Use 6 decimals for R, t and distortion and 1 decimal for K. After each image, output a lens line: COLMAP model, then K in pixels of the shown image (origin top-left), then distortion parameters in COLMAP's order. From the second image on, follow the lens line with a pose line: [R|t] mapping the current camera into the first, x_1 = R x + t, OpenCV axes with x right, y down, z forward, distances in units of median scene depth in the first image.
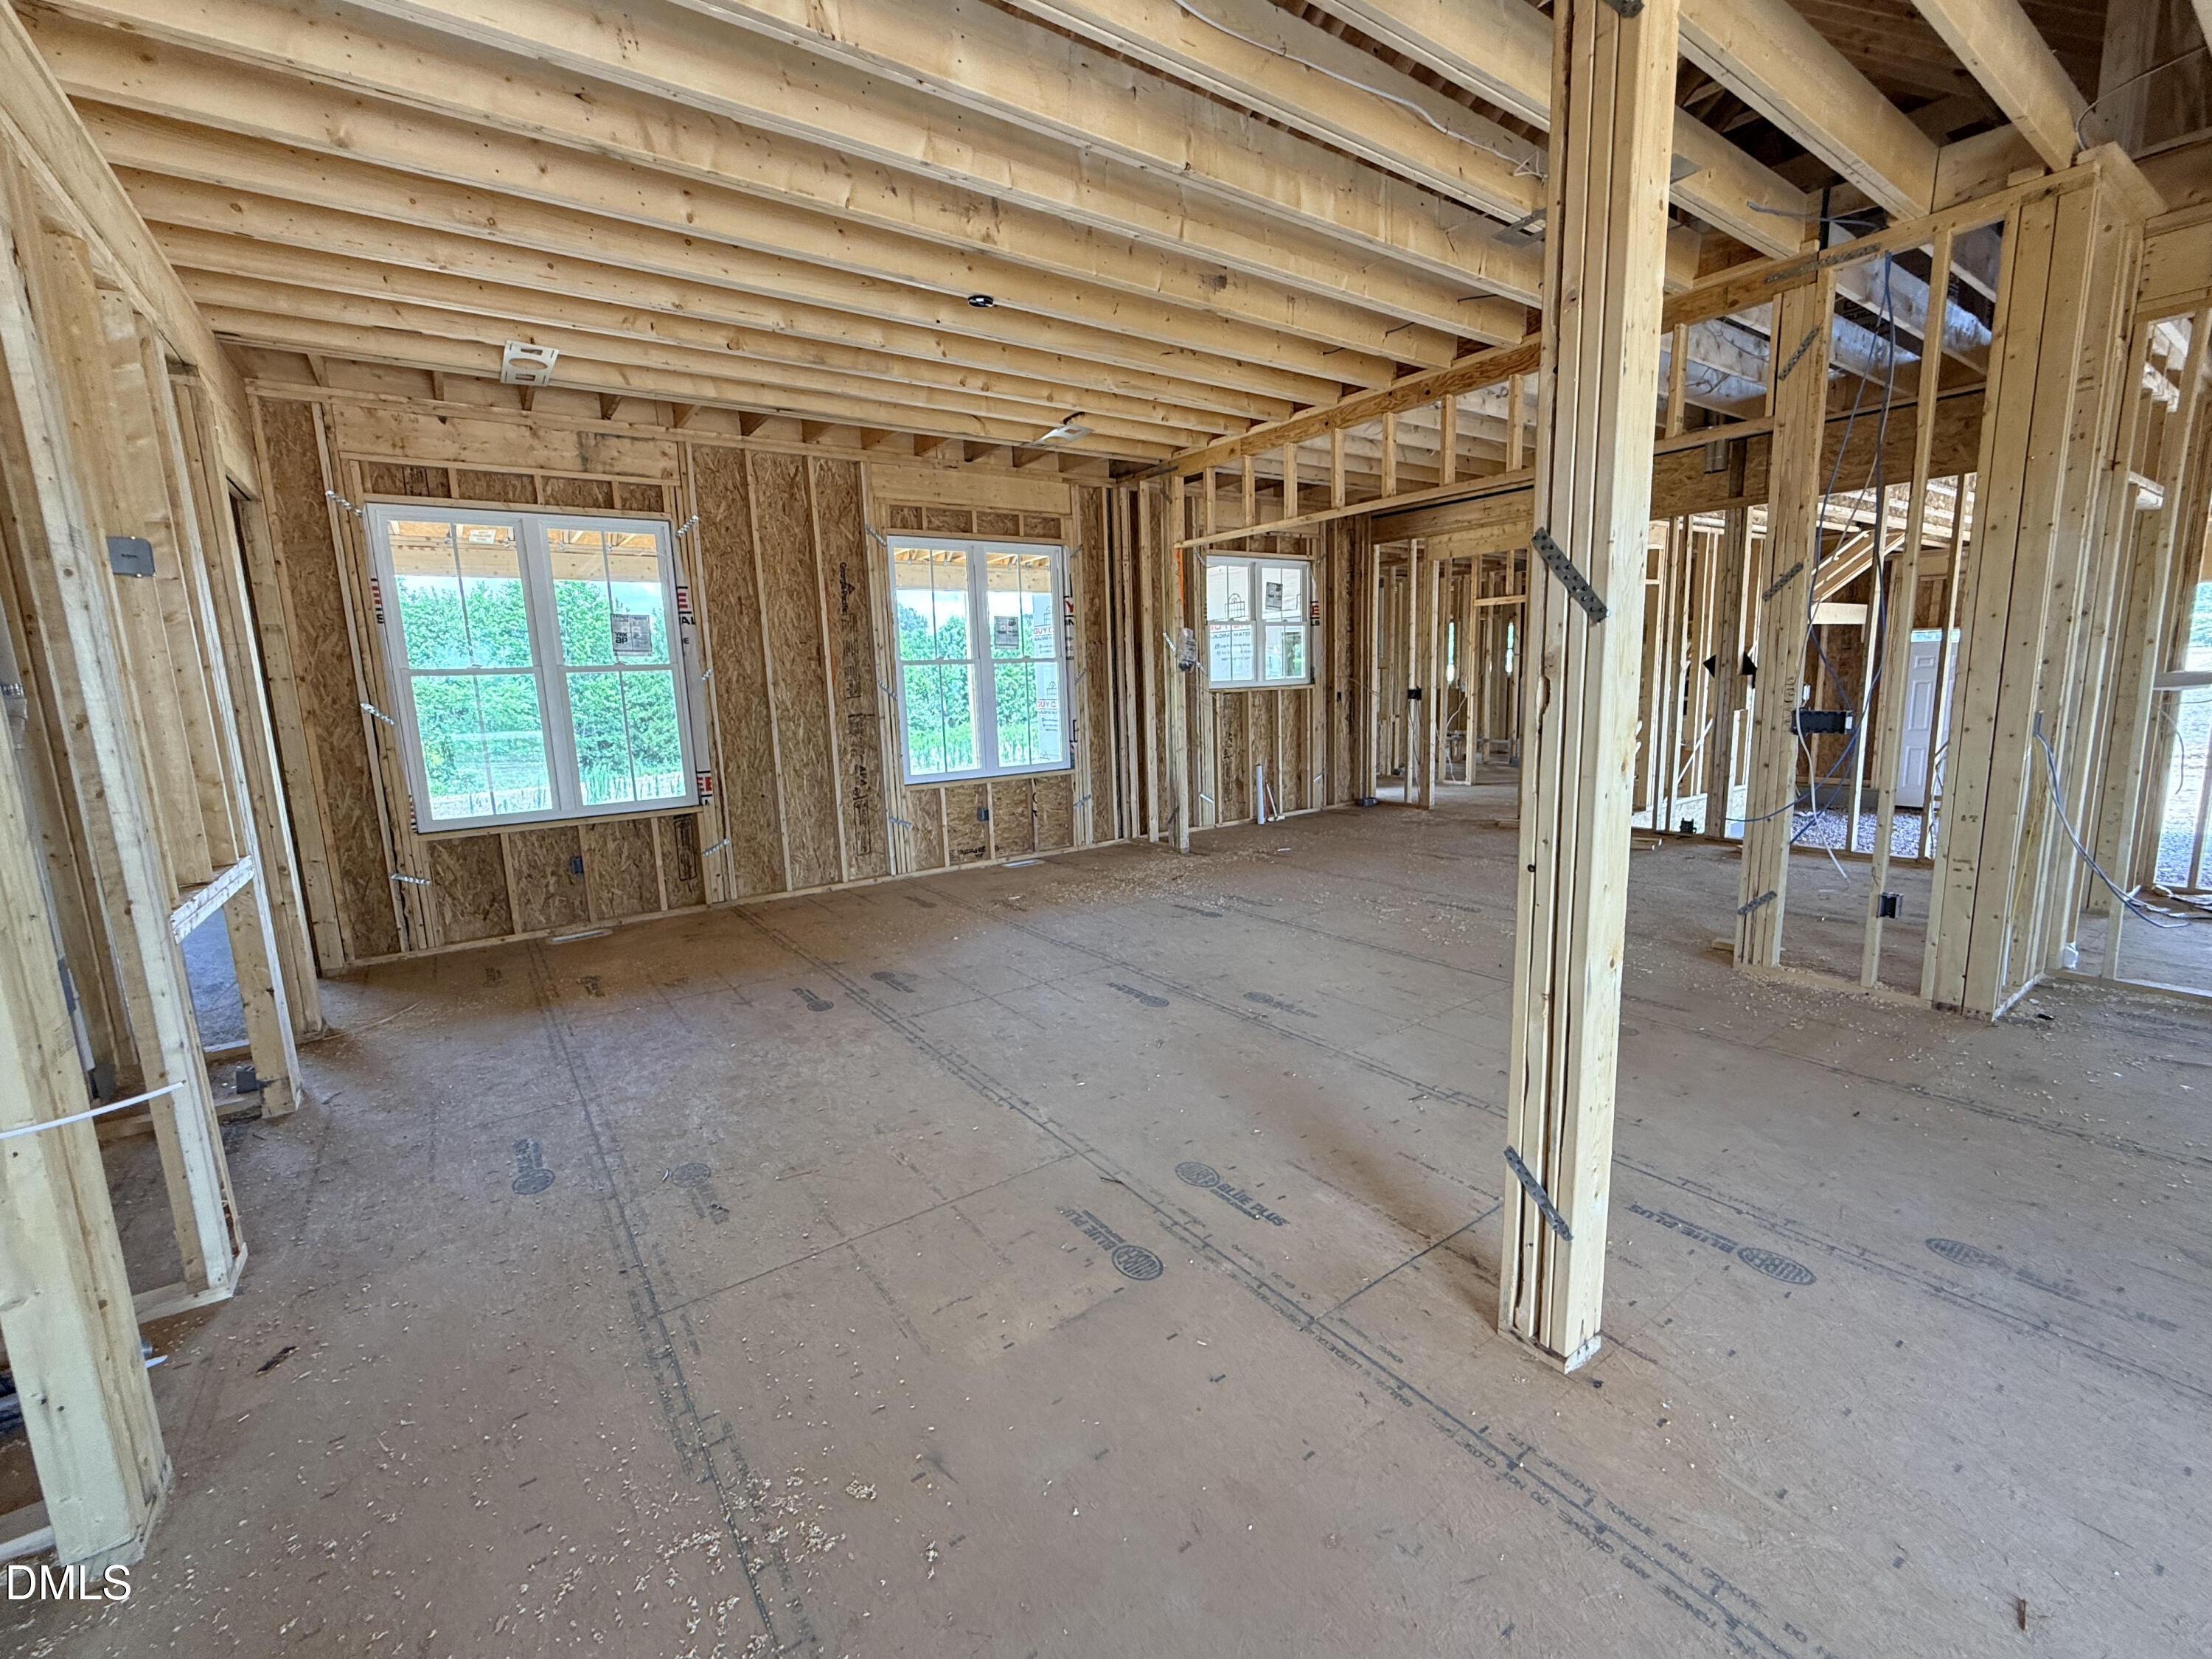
lens RADIAL K [[932.8, 0, 1107.2], [0, 932.8, 831.8], [0, 0, 1]] dist [0.000216, -0.000191]
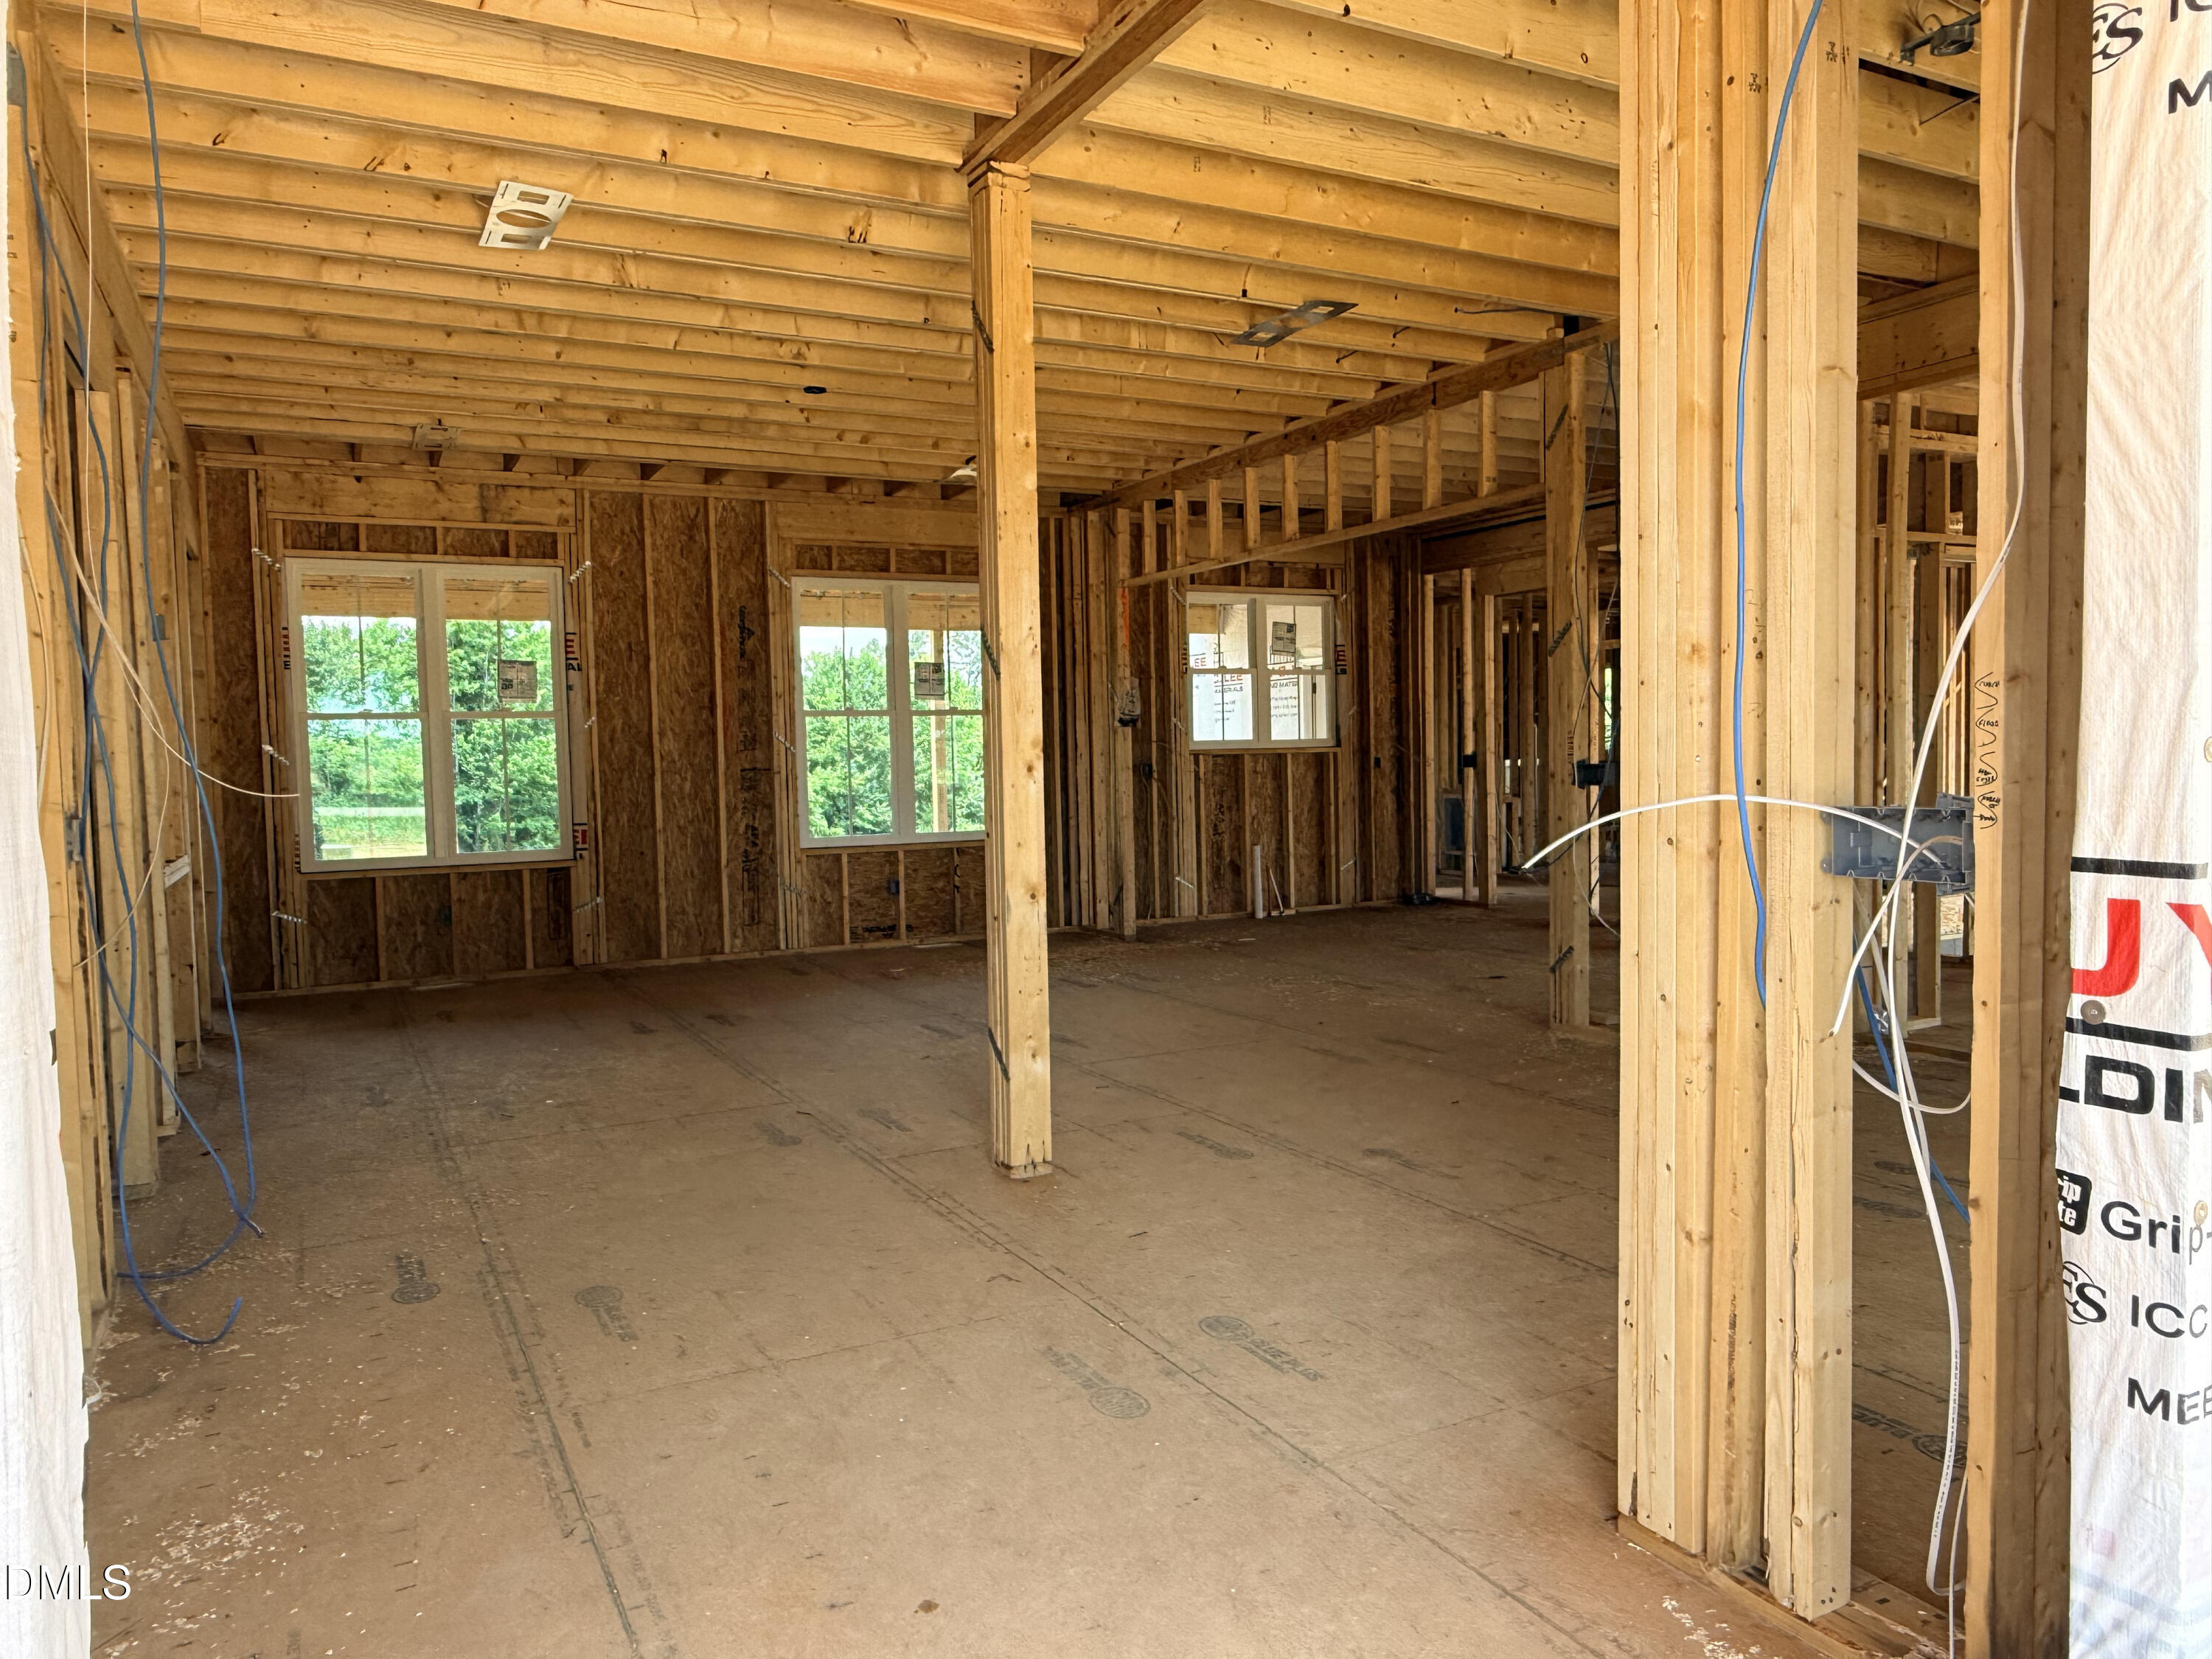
lens RADIAL K [[1519.0, 0, 1103.2], [0, 1519.0, 832.7], [0, 0, 1]] dist [-0.001468, 0.000094]
pose [[0.990925, 0.019886, -0.132938, 0.289678], [-0.034266, 0.993692, -0.106778, 0.088225], [0.129976, 0.110364, 0.985356, -0.435090]]
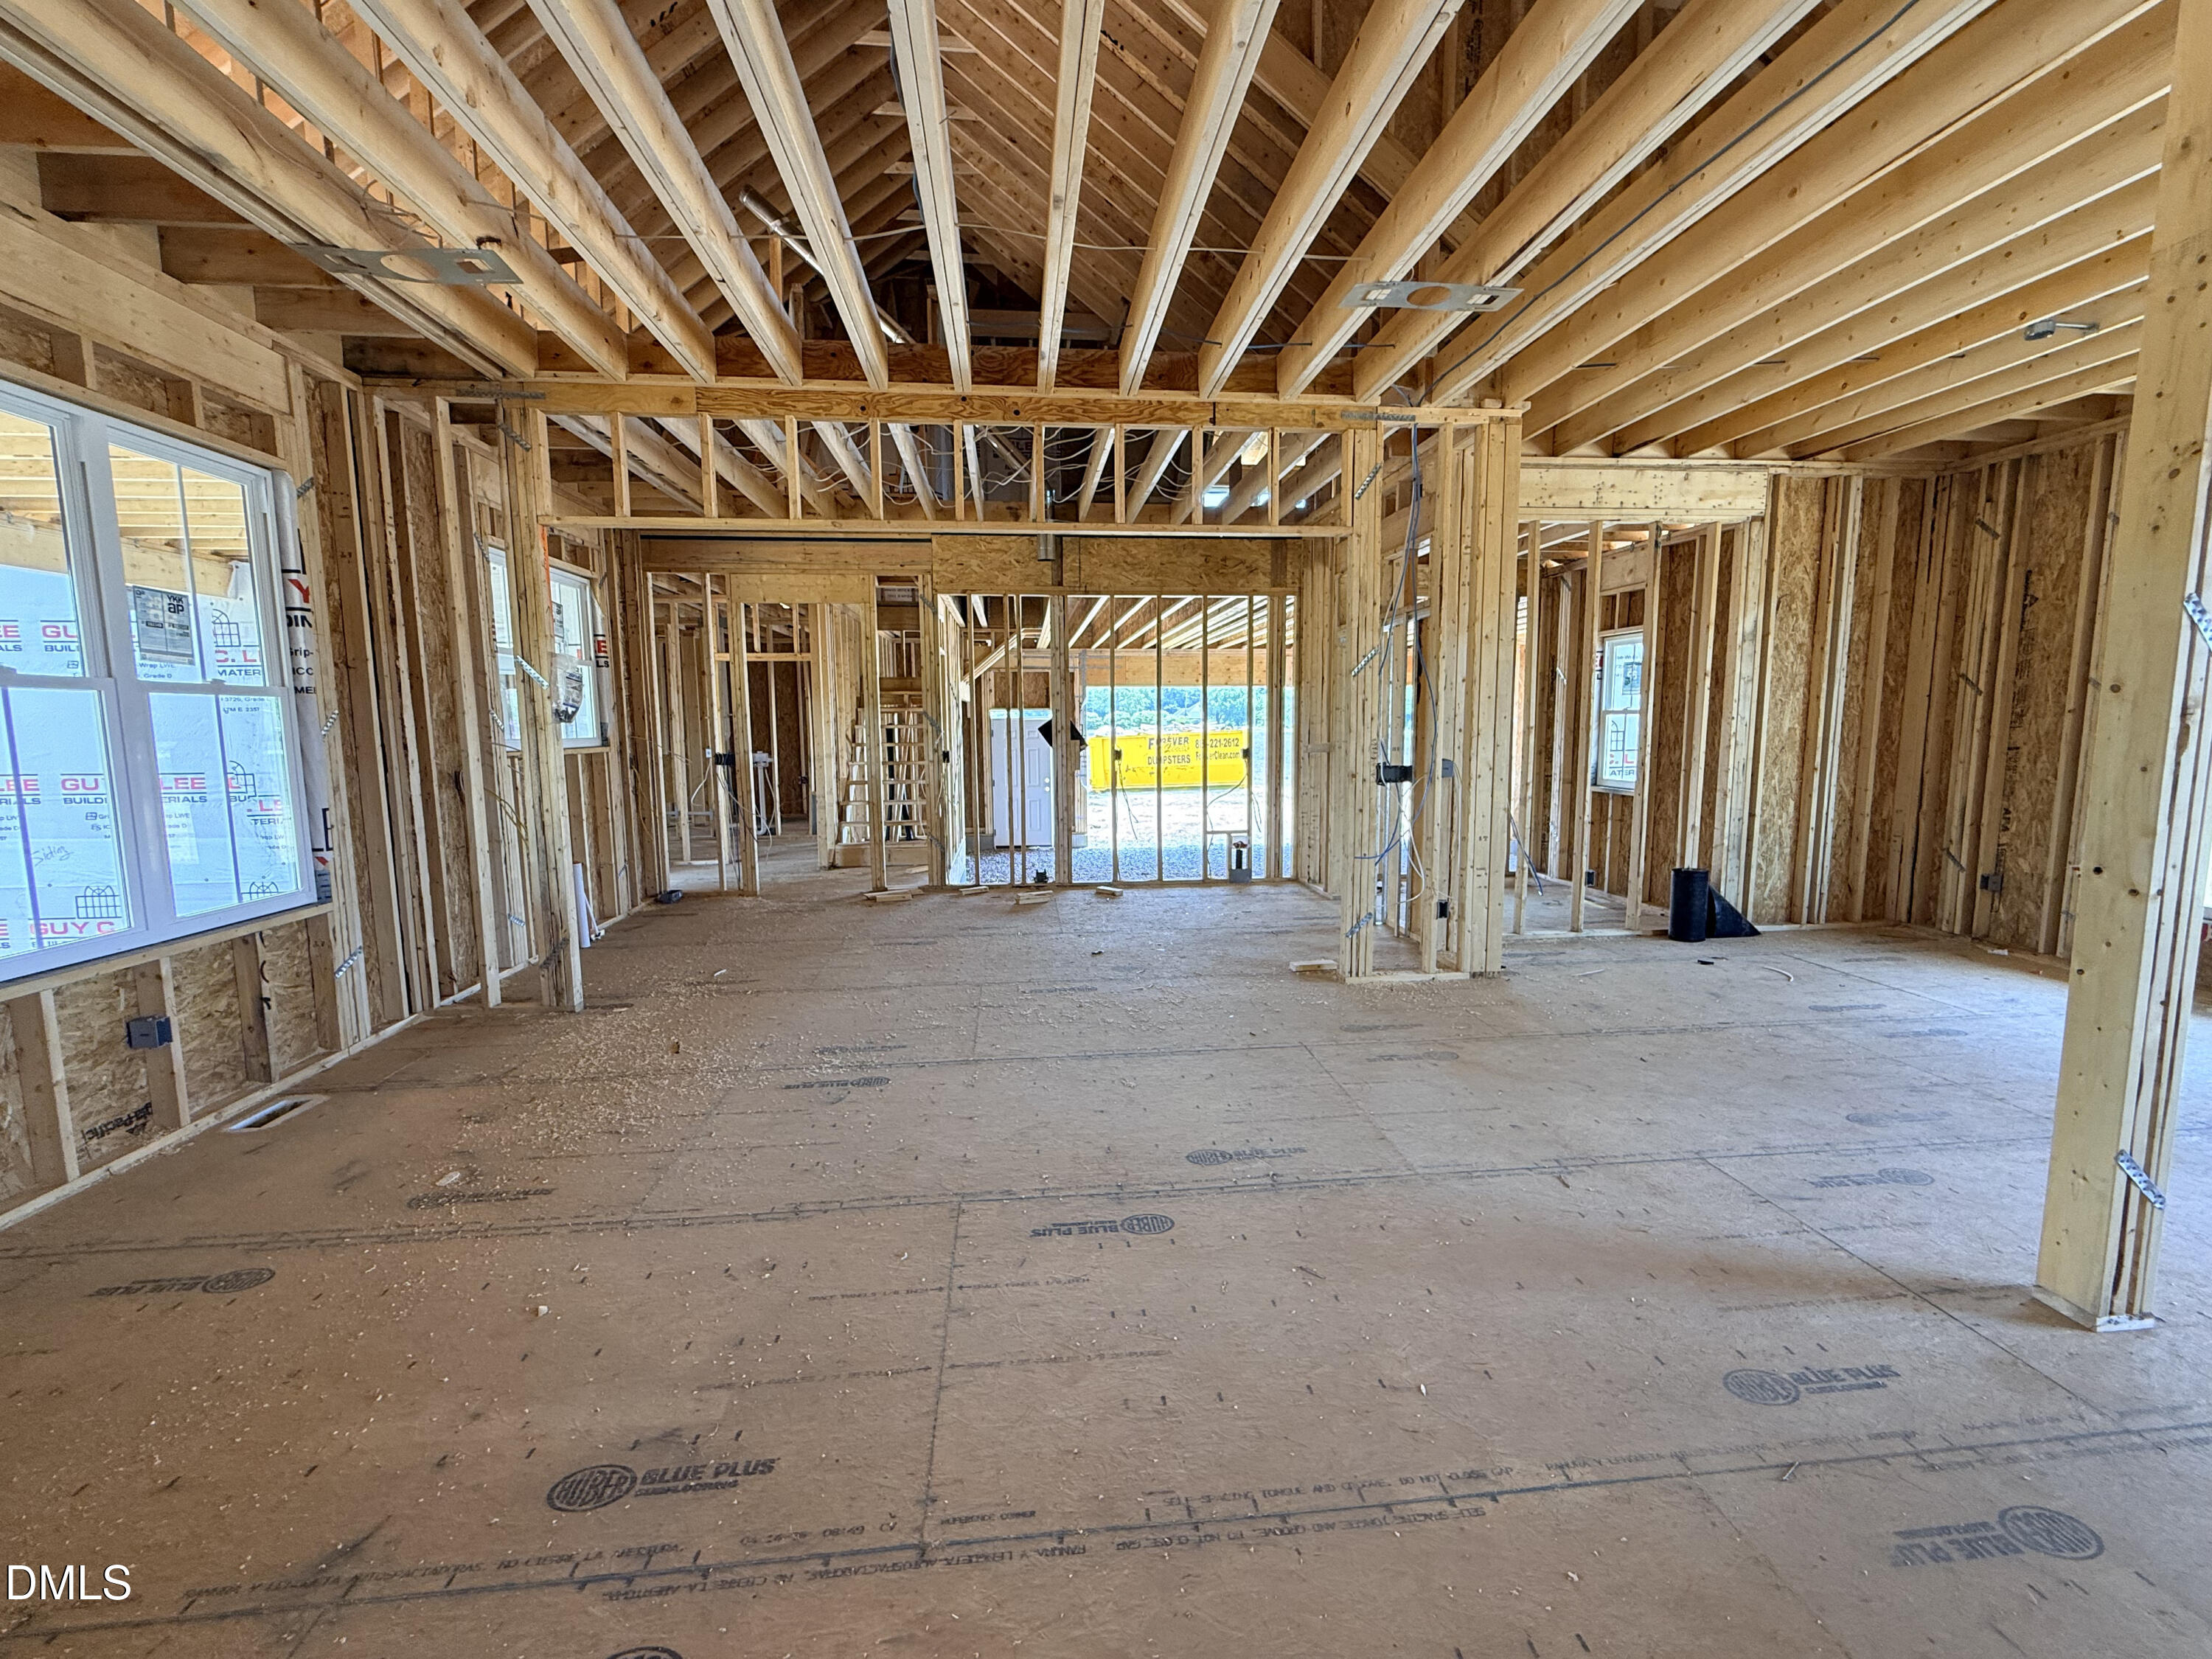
lens RADIAL K [[932.8, 0, 1114.1], [0, 932.8, 831.5], [0, 0, 1]] dist [0.000216, -0.000191]
pose [[0.490359, -0.070966, 0.868627, -0.334563], [0.135091, 0.990822, 0.004688, -0.061790], [-0.860987, 0.115045, 0.495445, 0.448503]]
